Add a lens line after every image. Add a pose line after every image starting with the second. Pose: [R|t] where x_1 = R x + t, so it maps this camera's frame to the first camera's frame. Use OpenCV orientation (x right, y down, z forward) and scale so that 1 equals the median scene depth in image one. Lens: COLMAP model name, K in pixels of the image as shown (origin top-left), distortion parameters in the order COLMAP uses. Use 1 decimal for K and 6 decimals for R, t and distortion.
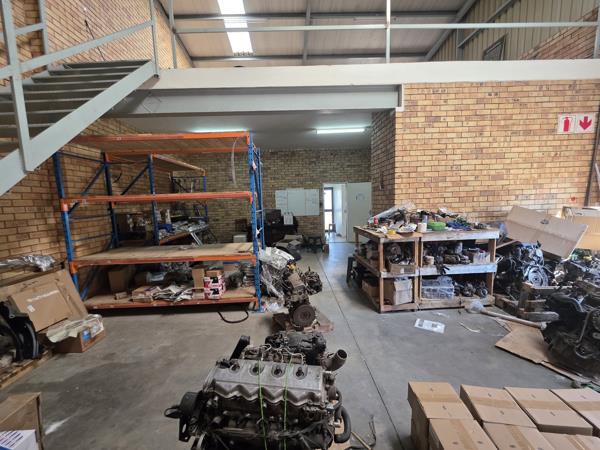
lens RADIAL K [[240.8, 0, 298.5], [0, 240.8, 226.2], [0, 0, 1]] dist [-0.000723, -0.000003]
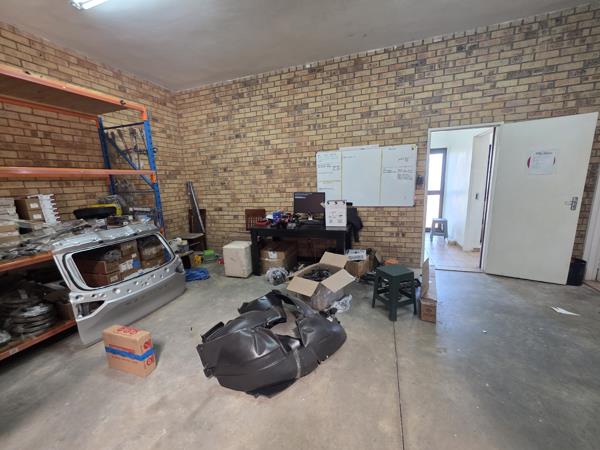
lens RADIAL K [[240.8, 0, 298.5], [0, 240.8, 227.3], [0, 0, 1]] dist [-0.000723, -0.000003]
pose [[0.933232, 0.062717, -0.353758, 0.107936], [-0.028002, 0.994348, 0.102415, -0.102268], [0.358182, -0.085672, 0.929713, 1.128146]]
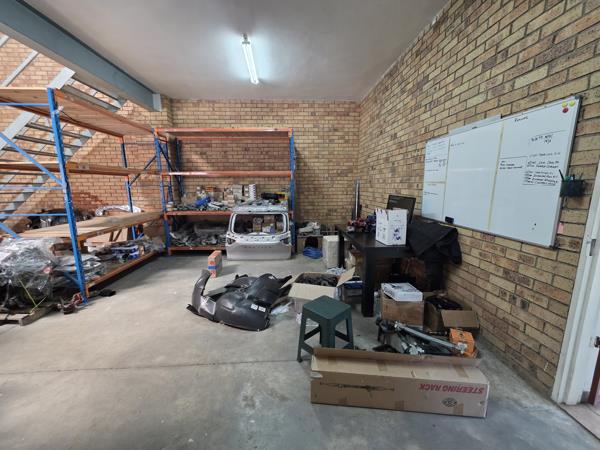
lens RADIAL K [[240.8, 0, 297.1], [0, 240.8, 228.9], [0, 0, 1]] dist [-0.000723, -0.000003]
pose [[0.009459, 0.213868, -0.976817, 0.578691], [-0.101819, 0.971989, 0.211825, -0.174727], [0.994758, 0.097455, 0.030970, 1.757579]]
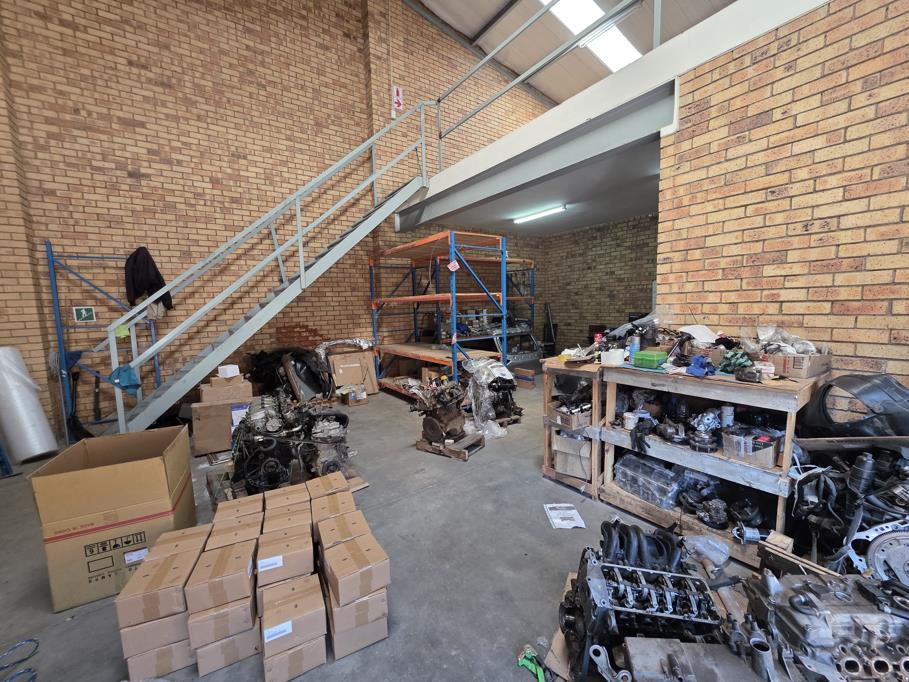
lens RADIAL K [[364.9, 0, 452.7], [0, 364.9, 343.1], [0, 0, 1]] dist [-0.000723, -0.000003]
pose [[0.552961, 0.106138, -0.826419, 0.846777], [-0.079033, 0.994063, 0.074788, -0.051645], [0.829450, 0.023960, 0.558066, 0.187162]]
